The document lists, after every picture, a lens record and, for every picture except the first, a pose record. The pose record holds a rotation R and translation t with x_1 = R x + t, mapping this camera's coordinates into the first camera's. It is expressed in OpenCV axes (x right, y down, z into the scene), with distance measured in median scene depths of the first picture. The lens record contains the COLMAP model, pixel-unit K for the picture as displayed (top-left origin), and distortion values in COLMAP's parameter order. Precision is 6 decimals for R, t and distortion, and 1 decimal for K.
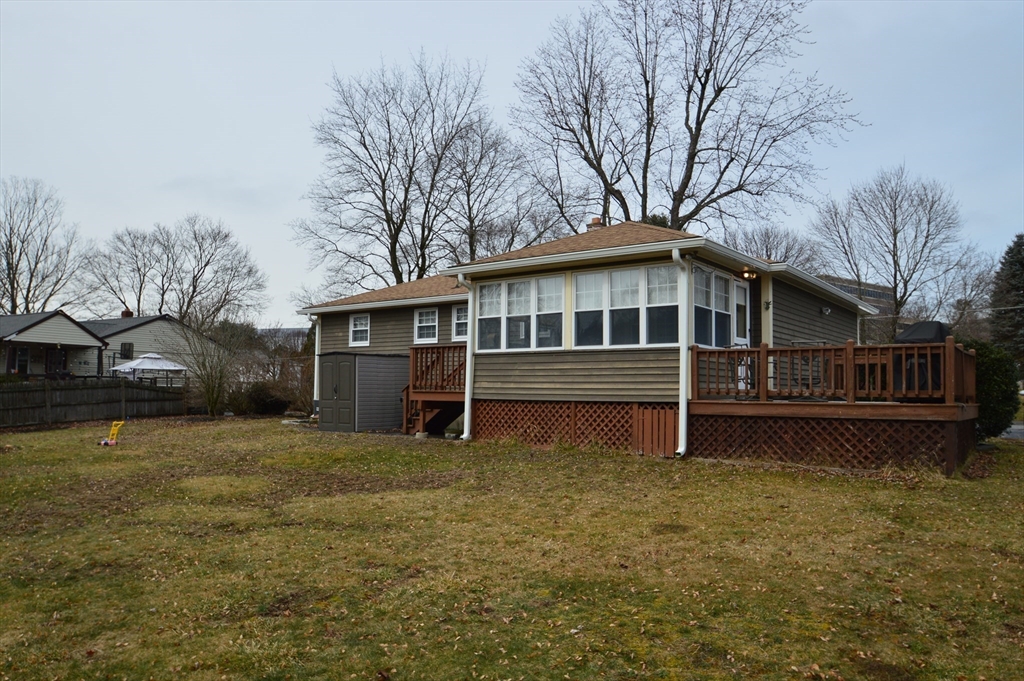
lens RADIAL K [[721.0, 0, 475.9], [0, 721.0, 343.4], [0, 0, 1]] dist [-0.046632, -0.000672]
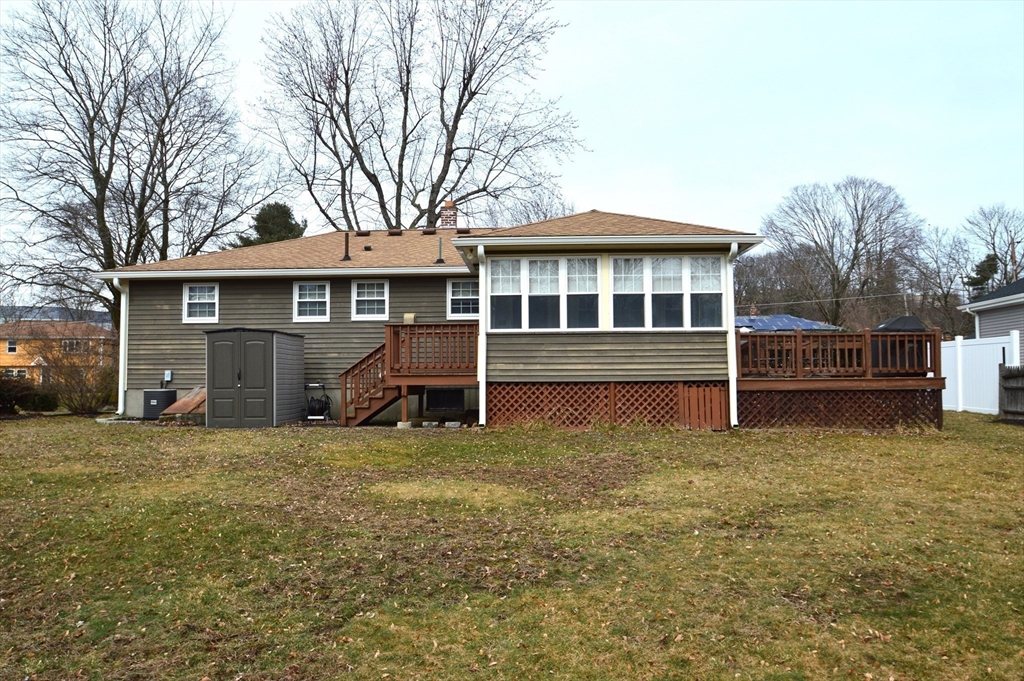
lens RADIAL K [[721.0, 0, 475.9], [0, 721.0, 343.4], [0, 0, 1]] dist [-0.046632, -0.000672]
pose [[0.817567, 0.019094, 0.575517, -0.610459], [-0.024516, 0.999698, 0.001659, 0.029310], [-0.575312, -0.015465, 0.817788, 0.284155]]
